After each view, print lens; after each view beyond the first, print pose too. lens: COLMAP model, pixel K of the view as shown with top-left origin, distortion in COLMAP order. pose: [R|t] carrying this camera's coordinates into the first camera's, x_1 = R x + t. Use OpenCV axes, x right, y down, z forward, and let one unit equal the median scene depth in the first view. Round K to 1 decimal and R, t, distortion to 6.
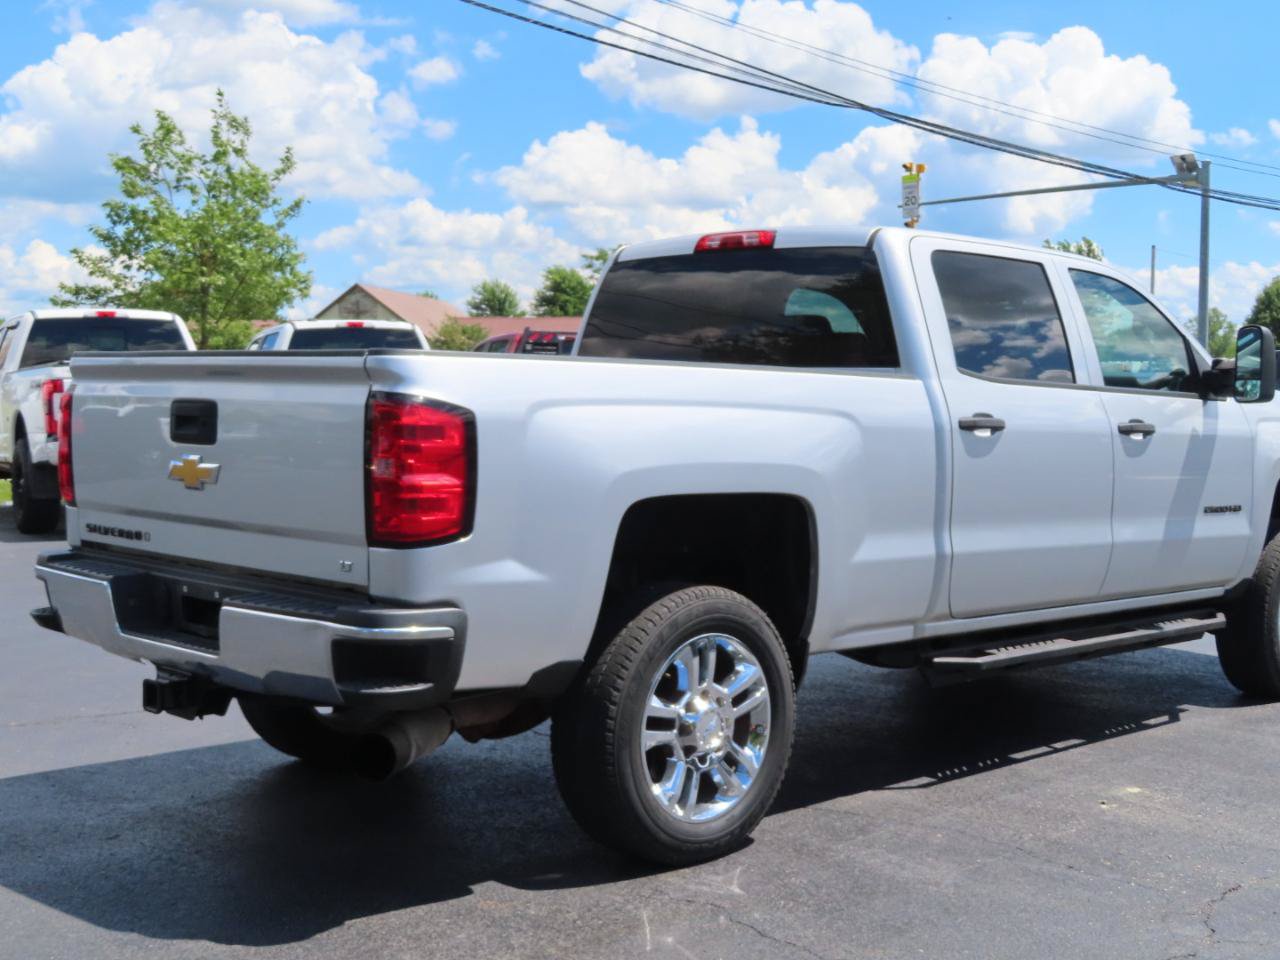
lens RADIAL K [[1697.6, 0, 675.6], [0, 1697.6, 445.4], [0, 0, 1]] dist [0.007714, -0.021160]
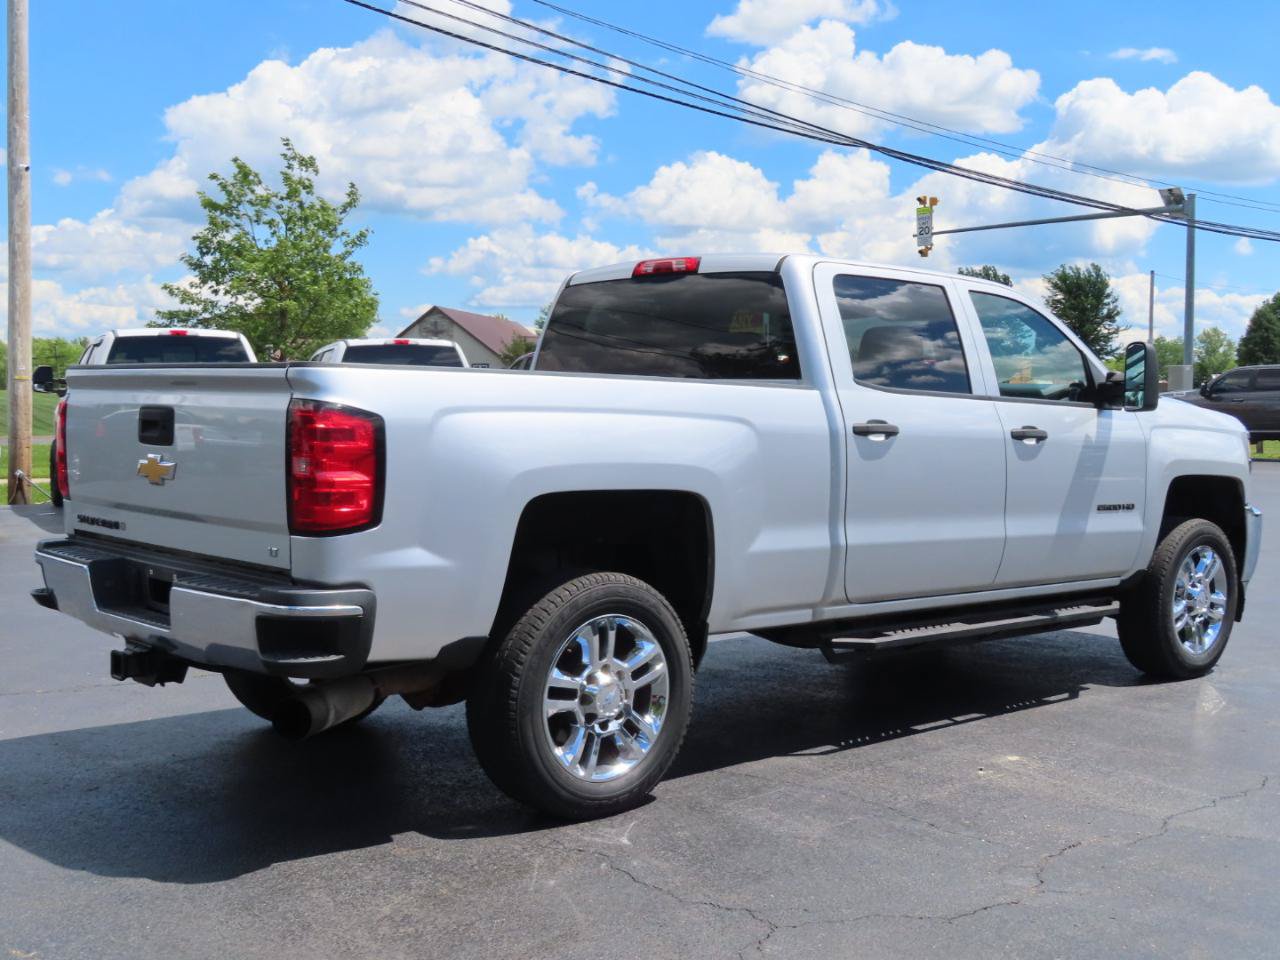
lens RADIAL K [[1530.9, 0, 667.3], [0, 1530.9, 439.5], [0, 0, 1]] dist [-0.013657, 0.032711]
pose [[0.999249, 0.001941, -0.038696, 0.091166], [-0.002246, 0.999967, -0.007837, 0.002430], [0.038680, 0.007918, 0.999220, -0.014732]]
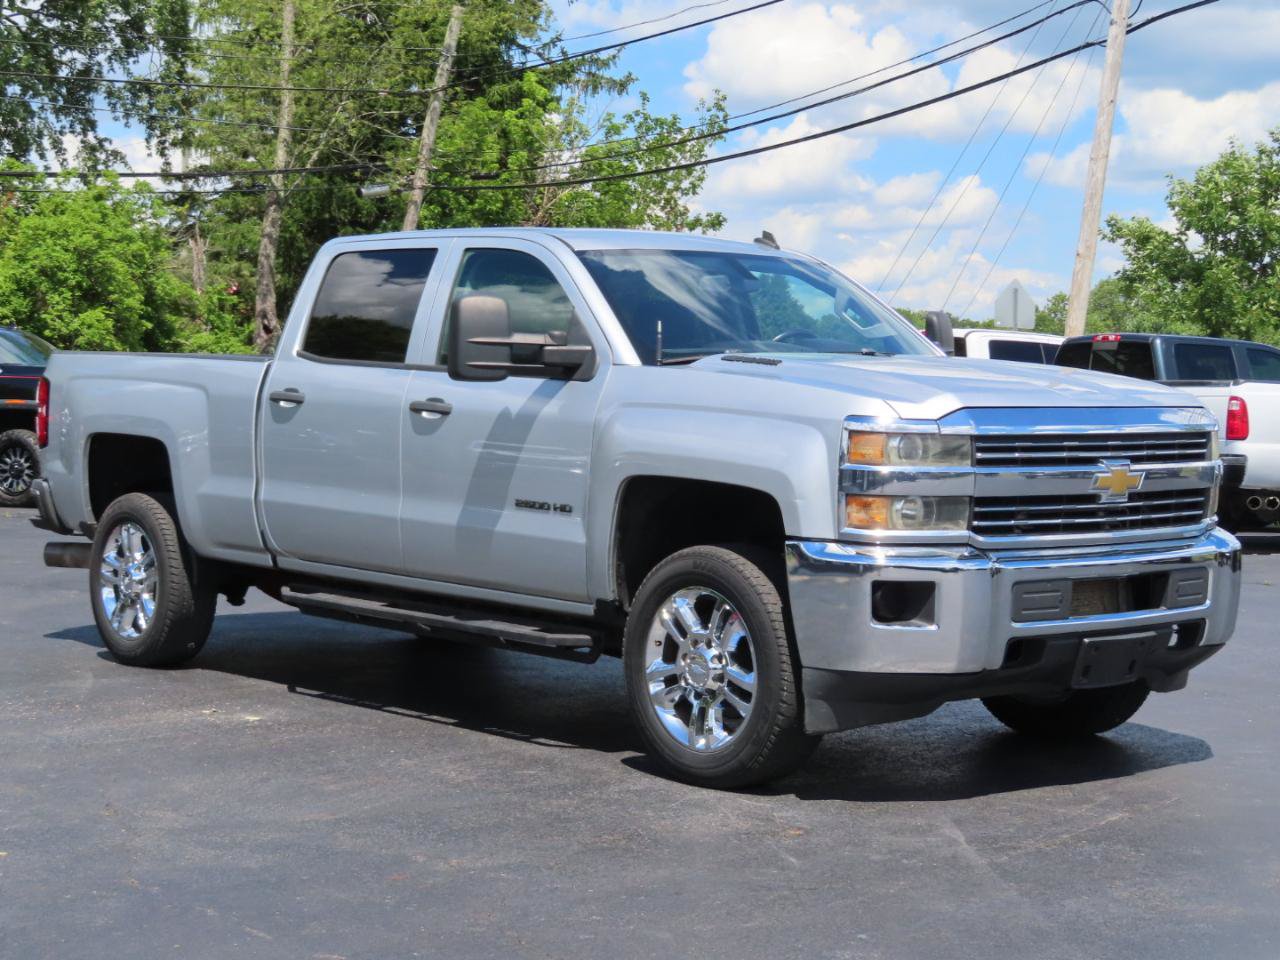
lens RADIAL K [[2283.2, 0, 640.0], [0, 2283.2, 480.0], [0, 0, 1]] dist [0.038866, 0.198266]
pose [[-0.087791, 0.029883, -0.995691, 1.965783], [-0.045794, 0.998372, 0.034001, -0.022615], [0.995086, 0.048582, -0.086280, 1.542341]]
